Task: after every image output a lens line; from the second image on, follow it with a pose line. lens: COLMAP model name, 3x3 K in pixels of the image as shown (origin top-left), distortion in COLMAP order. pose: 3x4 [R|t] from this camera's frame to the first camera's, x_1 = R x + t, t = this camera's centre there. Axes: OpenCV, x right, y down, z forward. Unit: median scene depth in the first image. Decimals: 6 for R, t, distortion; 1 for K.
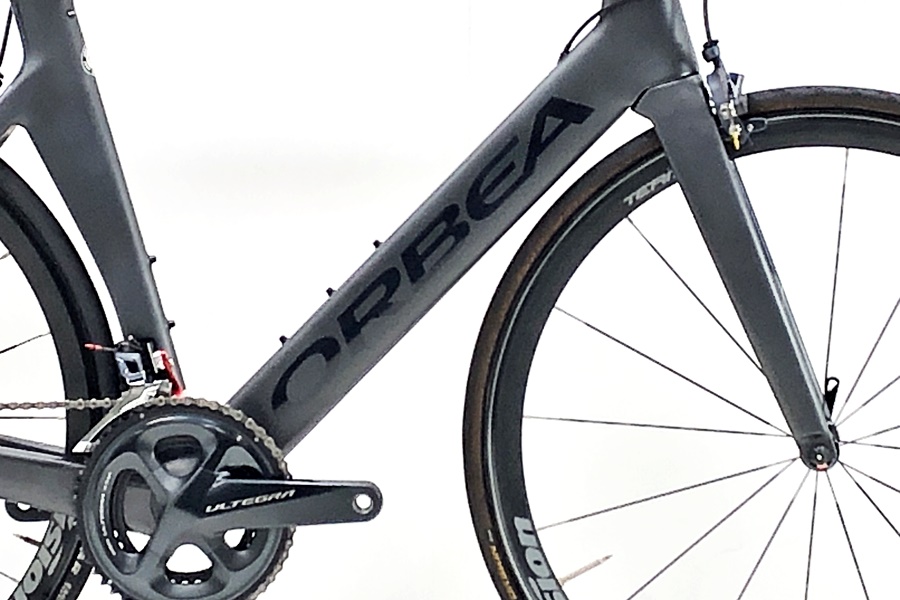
lens RADIAL K [[3366.0, 0, 441.5], [0, 3366.0, 301.6], [0, 0, 1]] dist [0.229675, 0.000000]
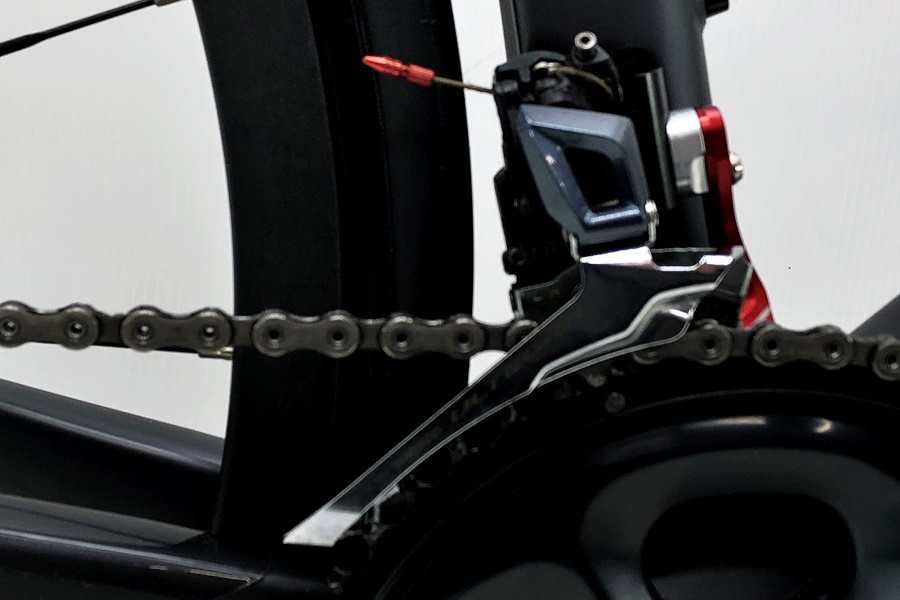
lens RADIAL K [[1549.1, 0, 454.8], [0, 1549.1, 294.6], [0, 0, 1]] dist [0.130877, 0.000000]
pose [[0.984513, 0.055747, 0.166214, -0.116033], [-0.078092, 0.988291, 0.131082, 0.014410], [-0.156960, -0.142031, 0.977339, 0.901805]]
